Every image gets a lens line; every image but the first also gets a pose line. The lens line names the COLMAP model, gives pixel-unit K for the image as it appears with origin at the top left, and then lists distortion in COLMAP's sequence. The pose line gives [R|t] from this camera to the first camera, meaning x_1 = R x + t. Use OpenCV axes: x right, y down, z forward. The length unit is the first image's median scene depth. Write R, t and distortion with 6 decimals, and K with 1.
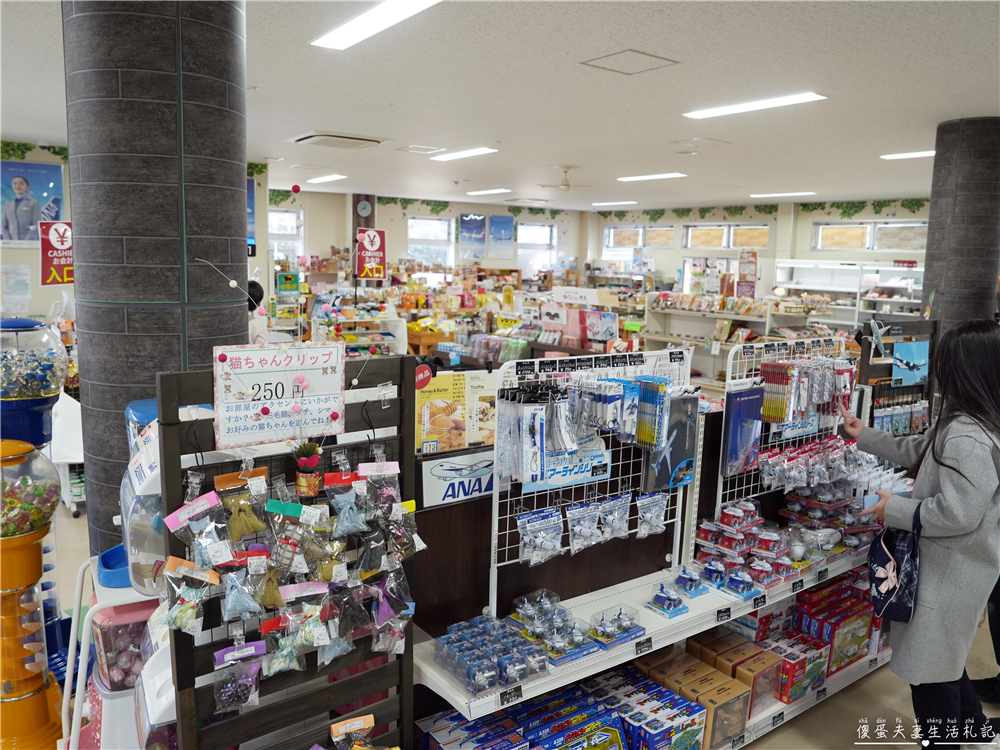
lens RADIAL K [[805.4, 0, 500.0], [0, 805.4, 375.0], [0, 0, 1]] dist [-0.122603, 0.099960]
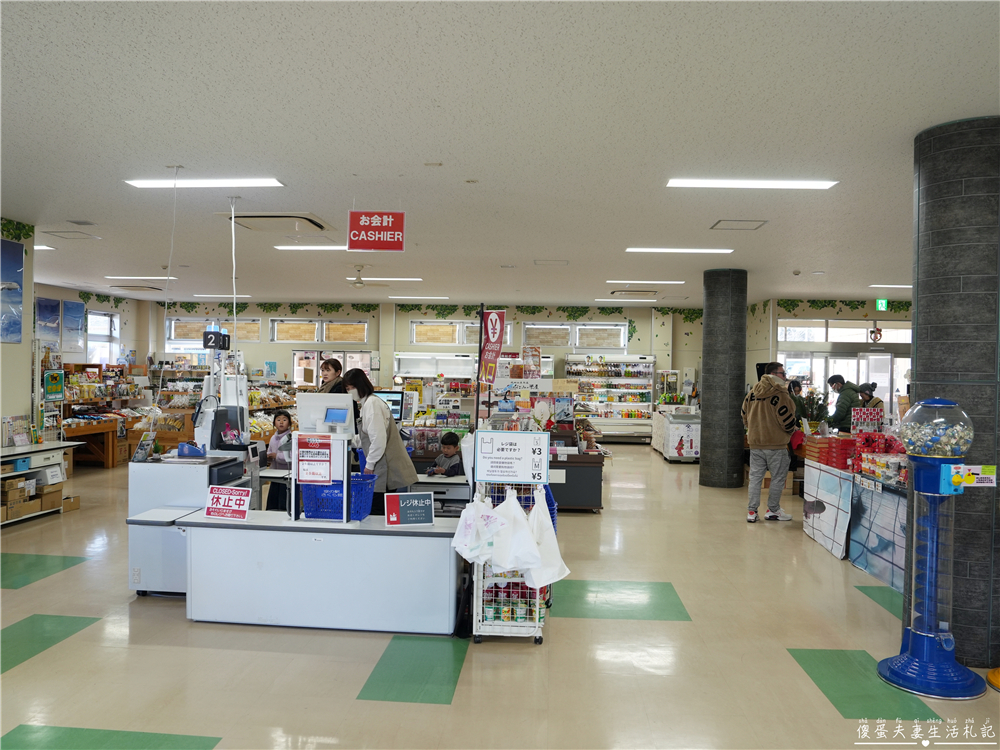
lens RADIAL K [[805.4, 0, 500.0], [0, 805.4, 375.0], [0, 0, 1]] dist [-0.122603, 0.099960]
pose [[0.607763, -0.019525, 0.793878, -0.395080], [0.108821, 0.992315, -0.058904, -0.022007], [-0.786627, 0.122191, 0.605217, 0.142912]]
